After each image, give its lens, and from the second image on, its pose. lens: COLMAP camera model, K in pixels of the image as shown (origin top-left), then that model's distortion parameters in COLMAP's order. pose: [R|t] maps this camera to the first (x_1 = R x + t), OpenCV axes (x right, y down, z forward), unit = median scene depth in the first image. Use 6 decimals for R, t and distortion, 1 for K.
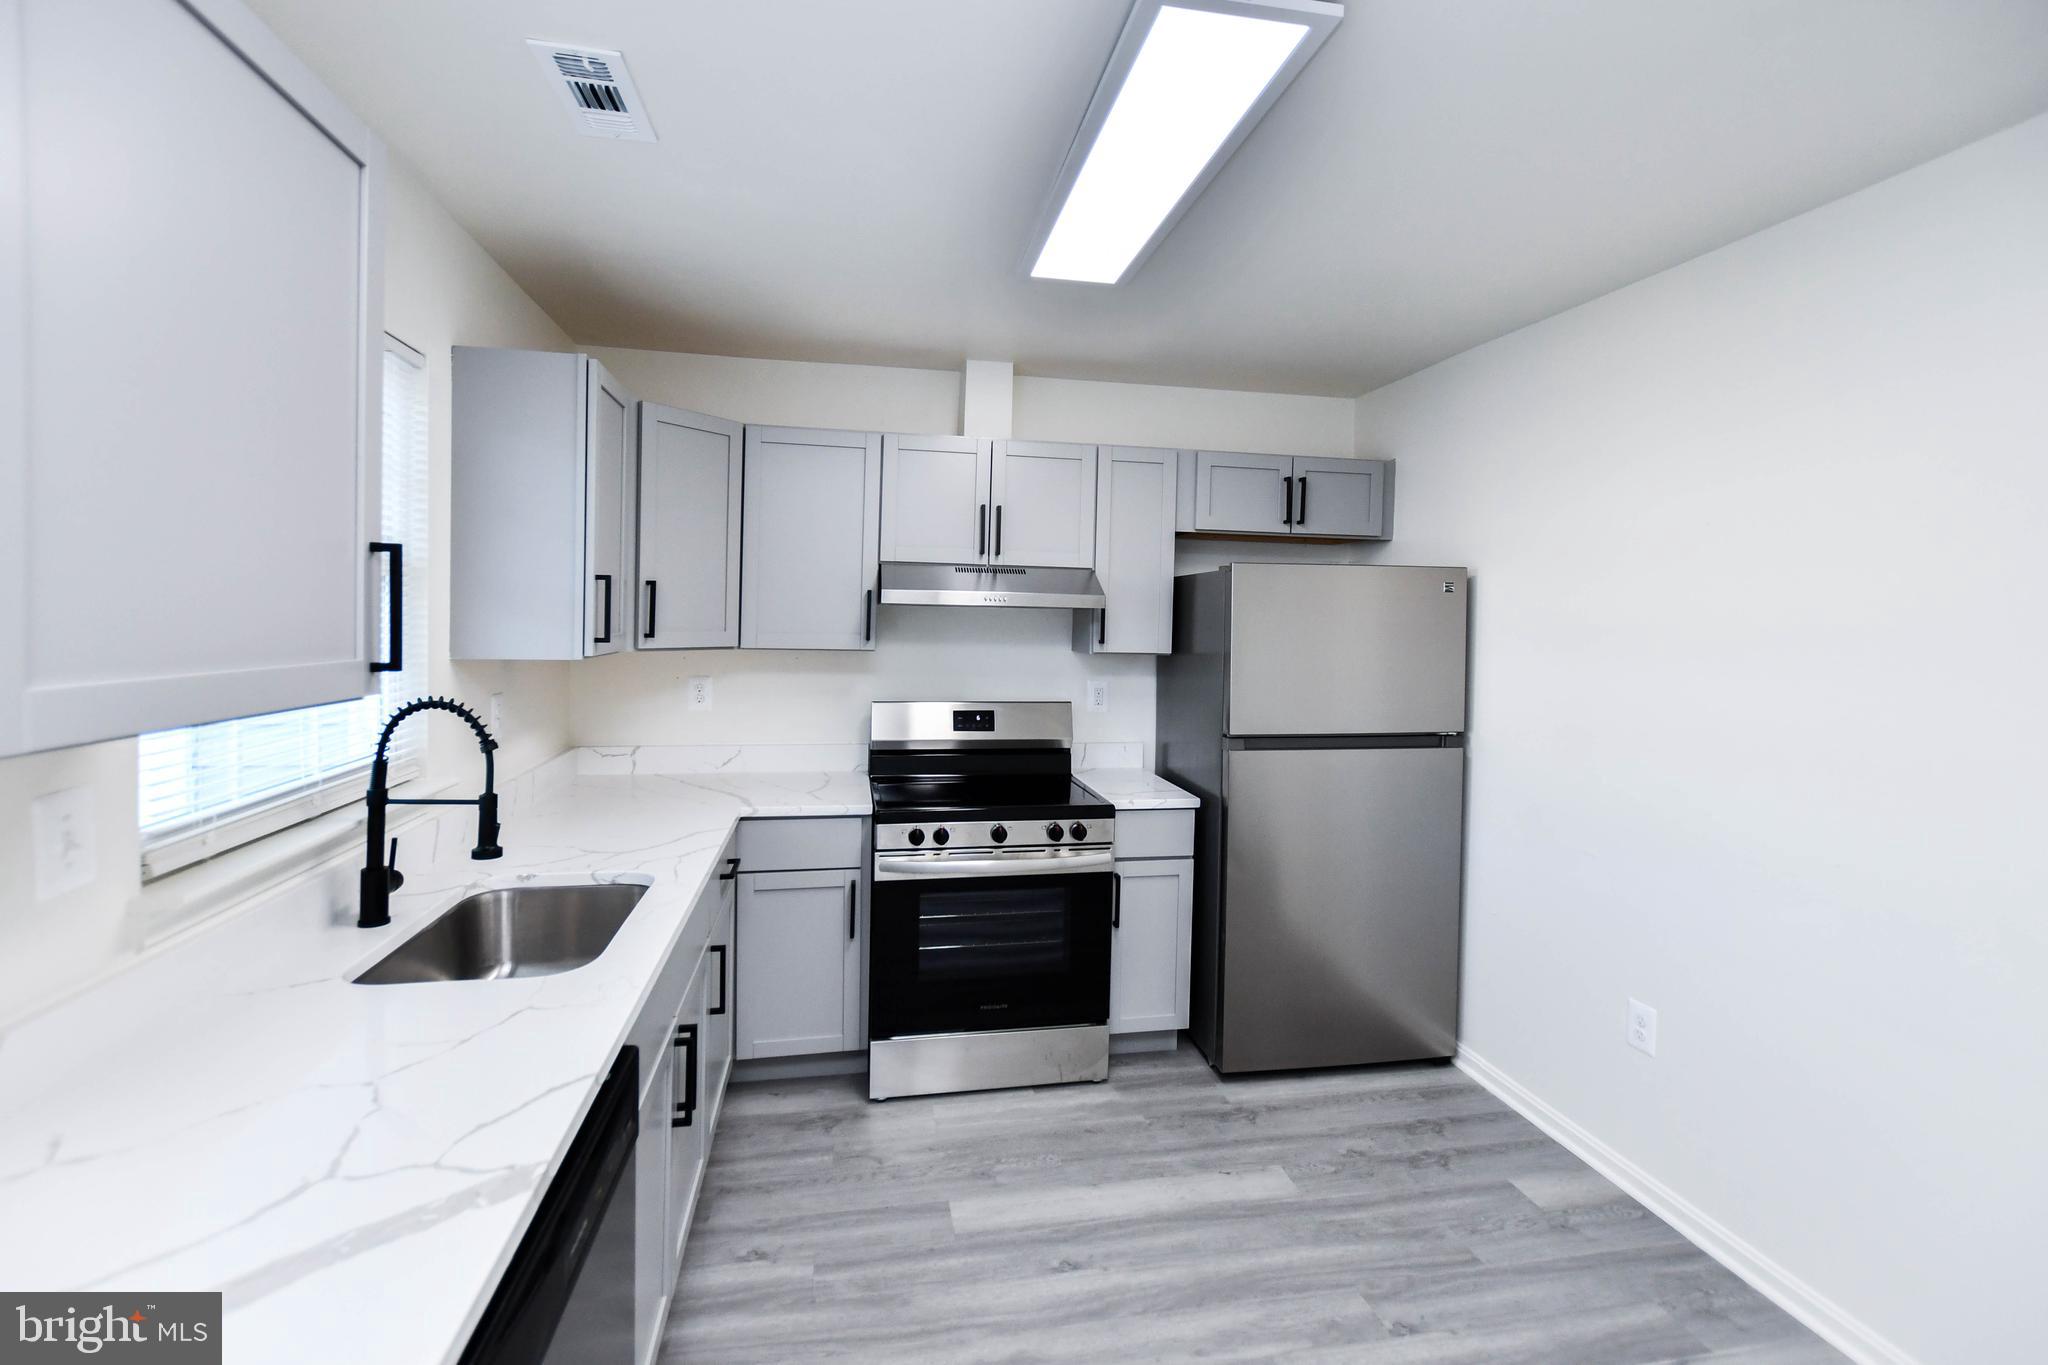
lens RADIAL K [[922.5, 0, 1019.9], [0, 922.5, 640.1], [0, 0, 1]] dist [-0.005395, -0.000123]
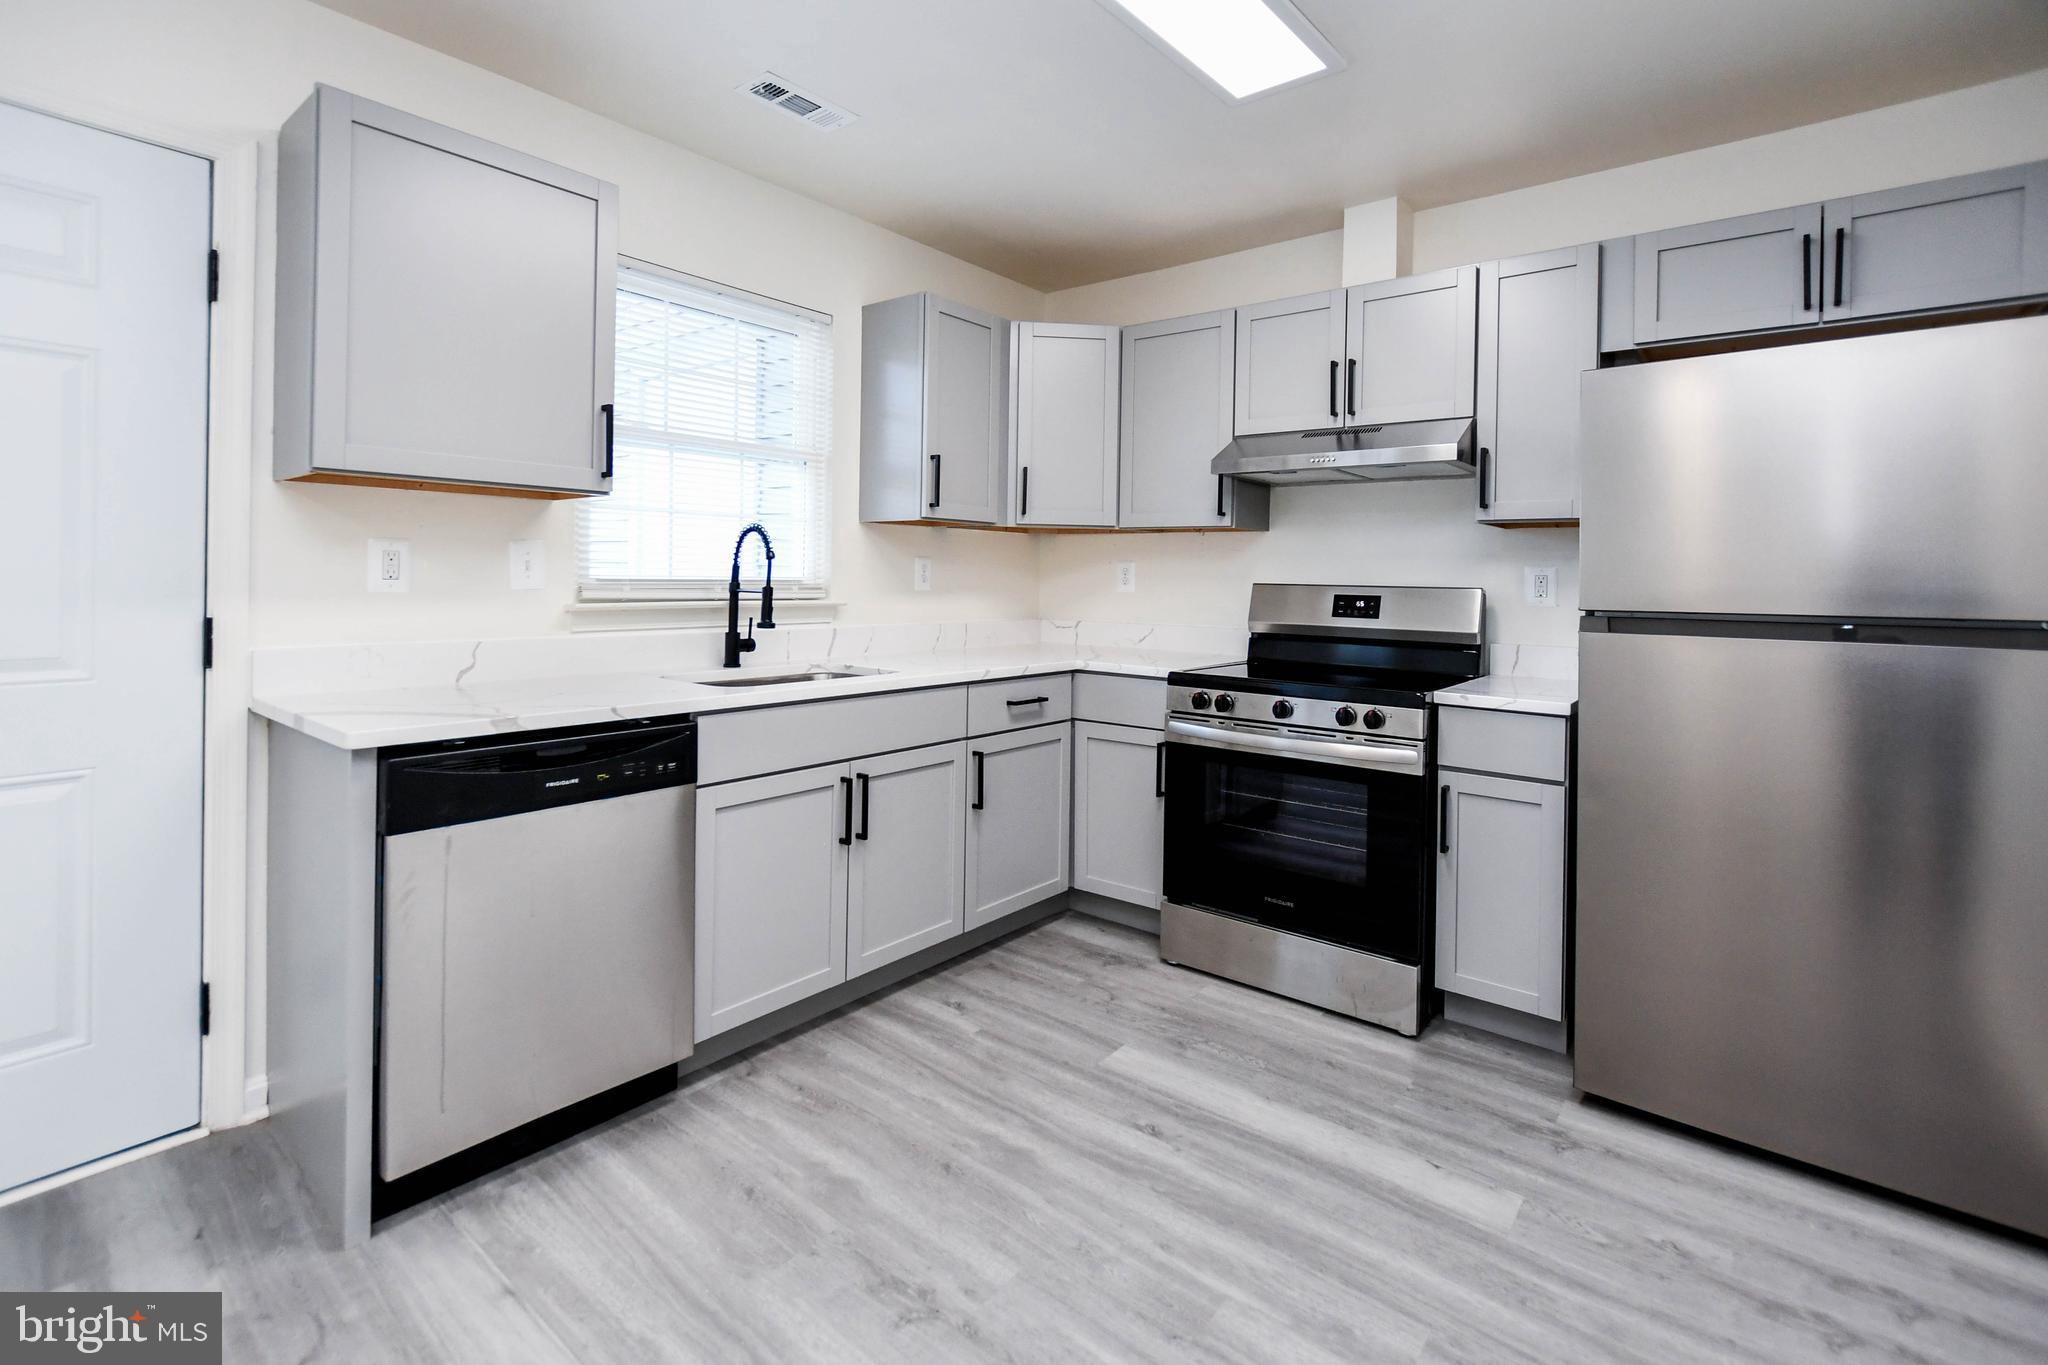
lens RADIAL K [[937.6, 0, 1007.3], [0, 937.6, 576.9], [0, 0, 1]] dist [-0.003762, -0.000703]
pose [[0.633970, -0.008017, -0.773316, 0.536090], [-0.025417, 0.999190, -0.031195, 0.117656], [0.772940, 0.039432, 0.633253, 0.203367]]
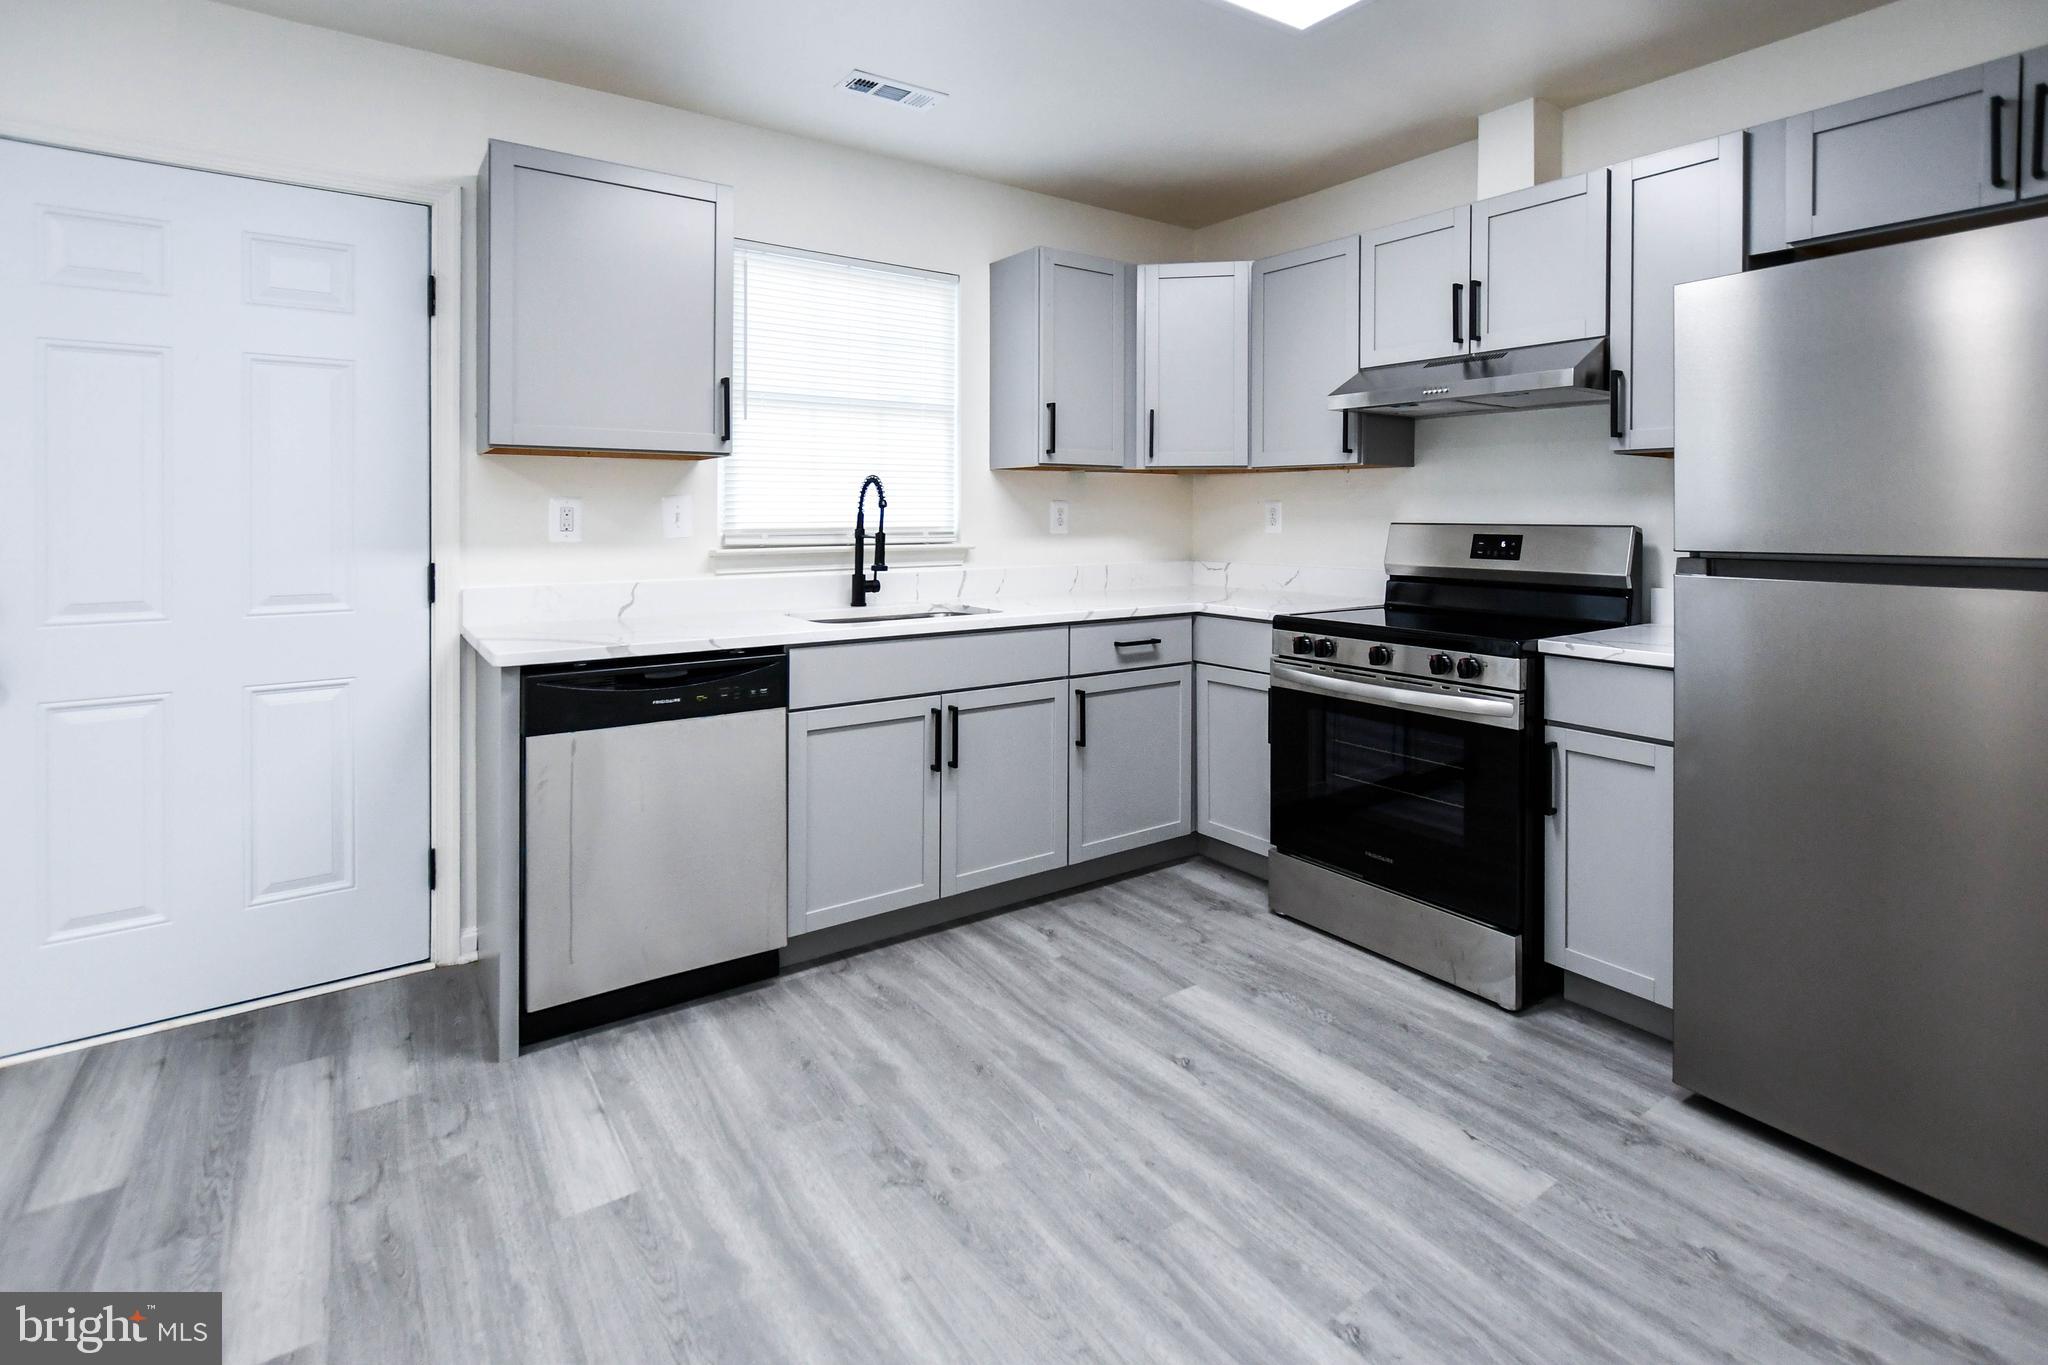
lens RADIAL K [[978.5, 0, 1022.1], [0, 978.5, 513.6], [0, 0, 1]] dist [-0.001316, -0.000117]
pose [[0.406037, -0.018361, -0.913672, 0.704586], [-0.017748, 0.999451, -0.027972, 0.110194], [0.913684, 0.027574, 0.405488, 0.322683]]
